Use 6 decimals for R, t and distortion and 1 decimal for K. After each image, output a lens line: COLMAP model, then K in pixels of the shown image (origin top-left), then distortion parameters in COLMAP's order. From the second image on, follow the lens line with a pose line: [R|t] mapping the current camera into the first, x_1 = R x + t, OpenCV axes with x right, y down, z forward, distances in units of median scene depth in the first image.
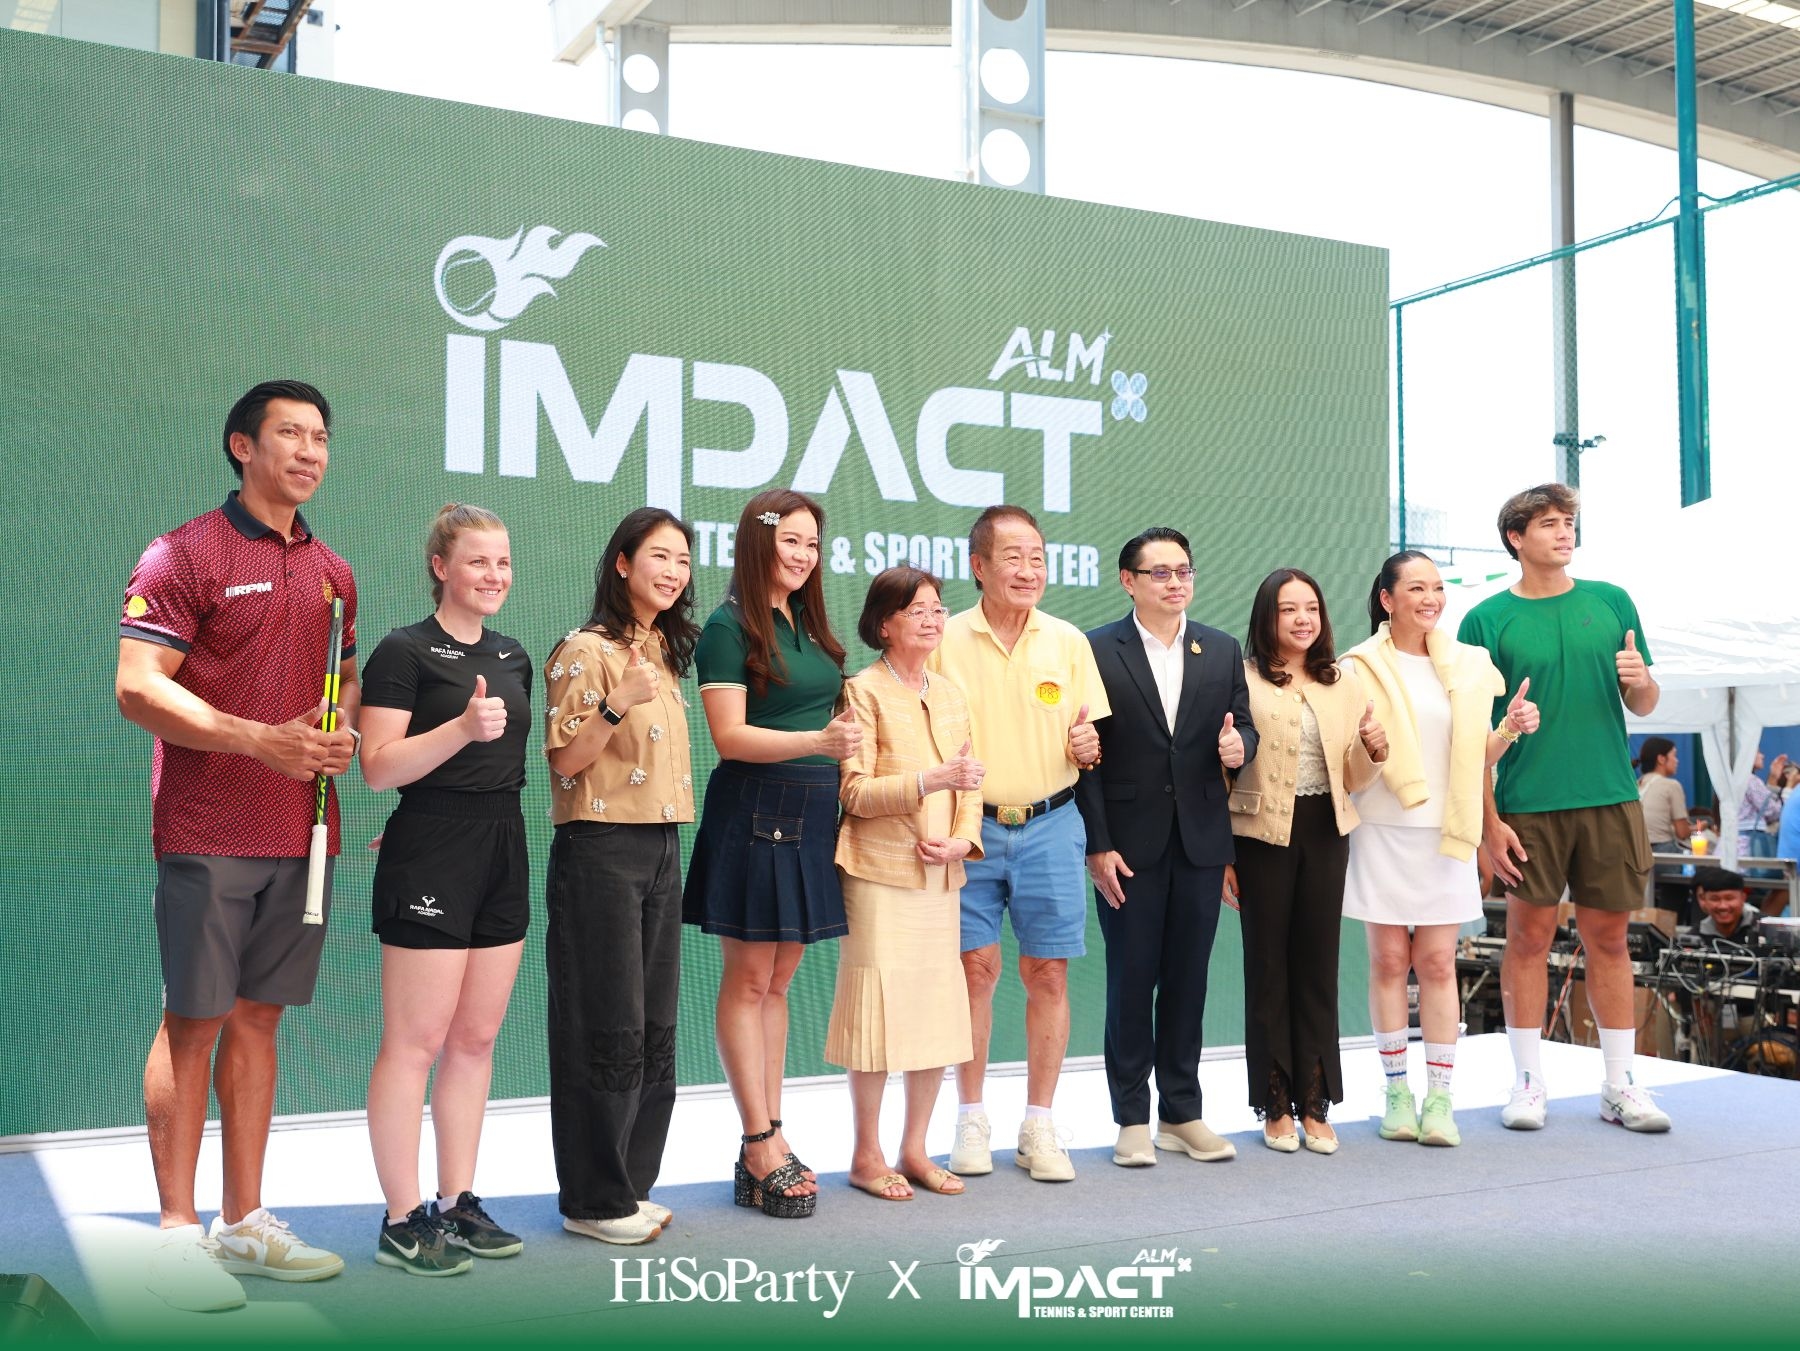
lens RADIAL K [[2004.7, 0, 900.0], [0, 2004.7, 675.5], [0, 0, 1]] dist [-0.003602, -0.008420]
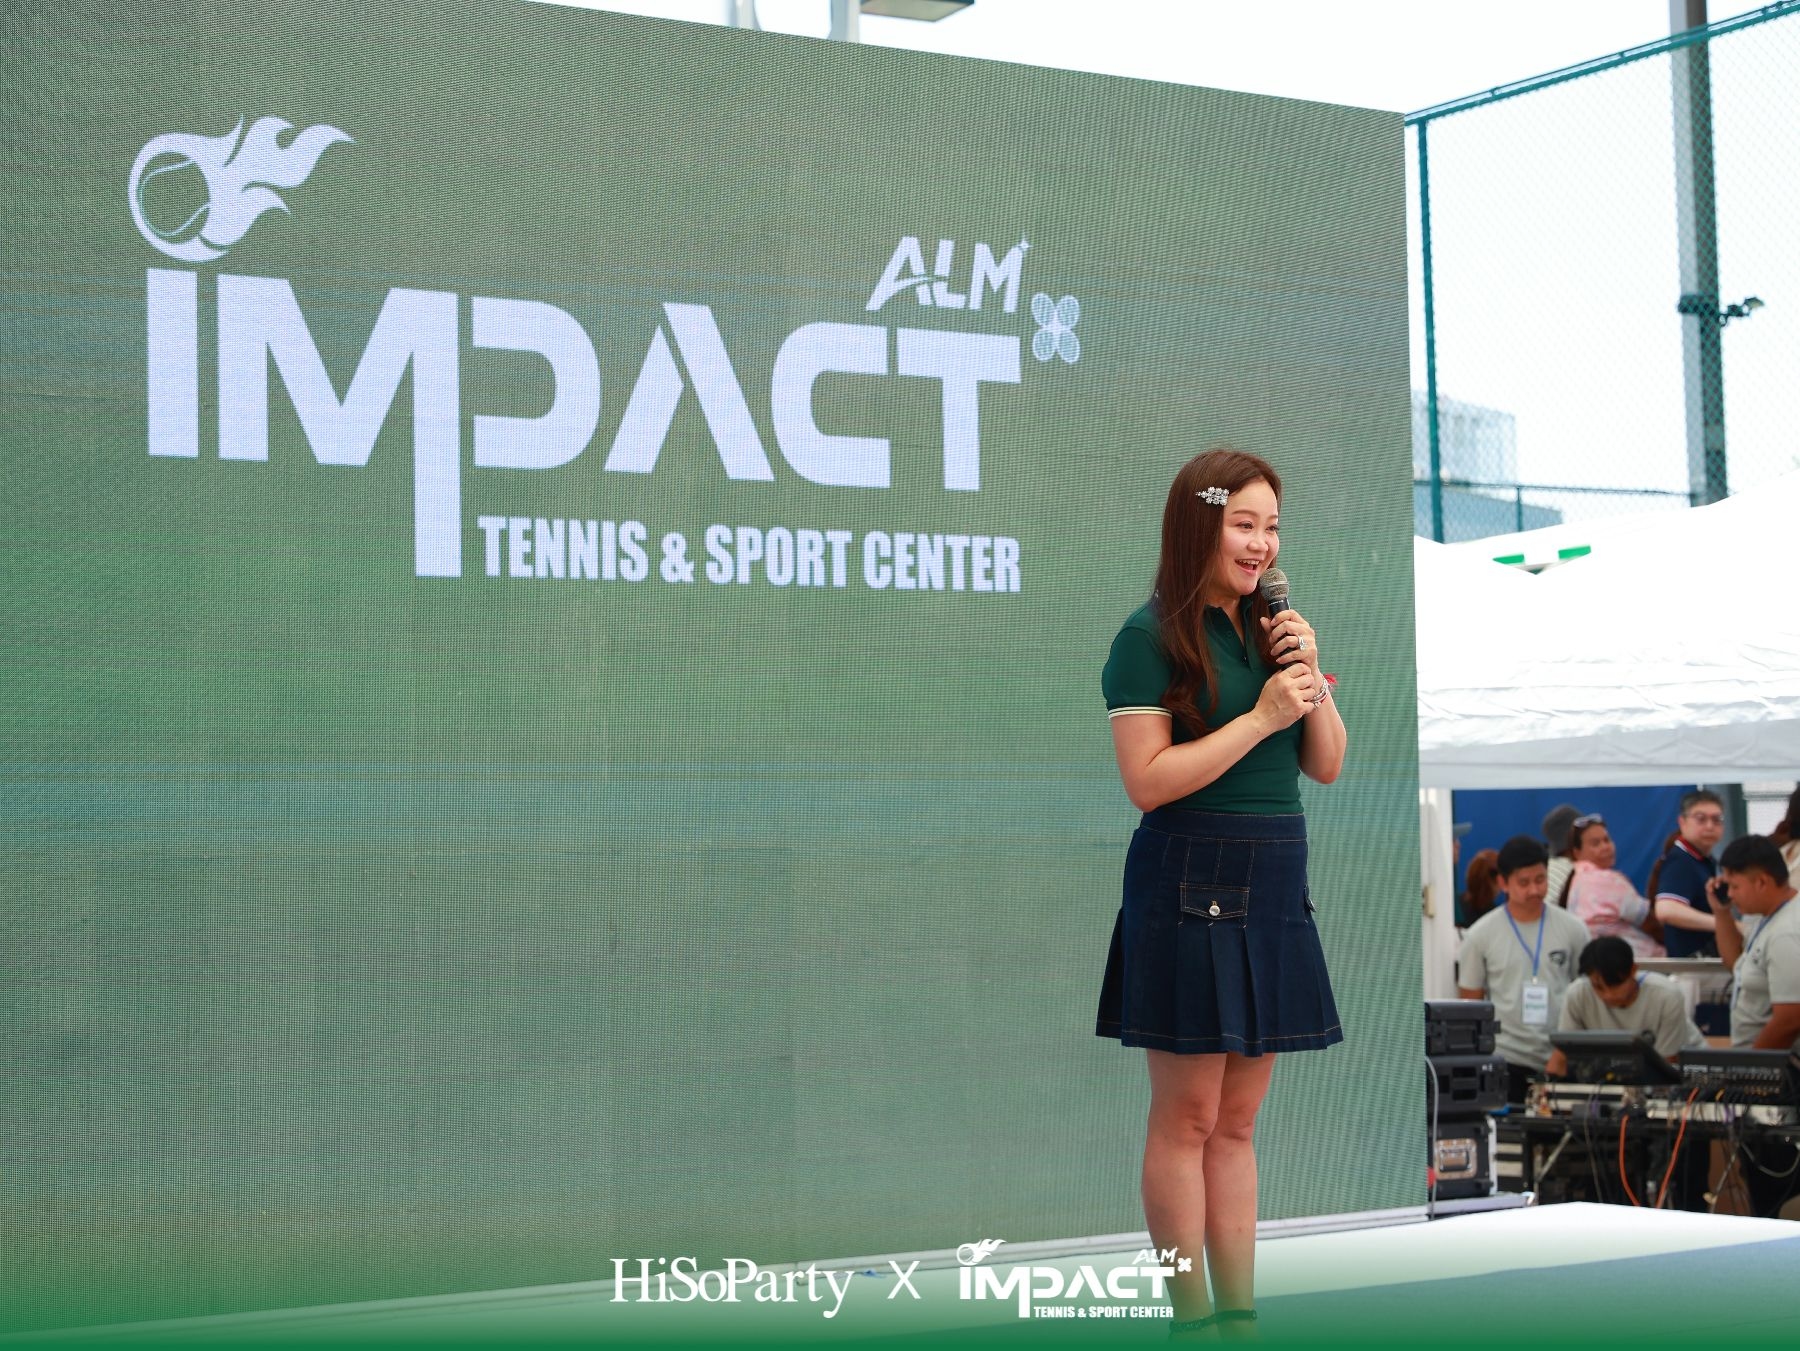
lens RADIAL K [[3586.1, 0, 900.0], [0, 3586.1, 675.5], [0, 0, 1]] dist [0.013541, 0.022073]
pose [[0.995190, -0.019648, 0.095972, -0.071181], [0.020751, 0.999730, -0.010499, -0.001801], [-0.095740, 0.012440, 0.995329, -0.292026]]
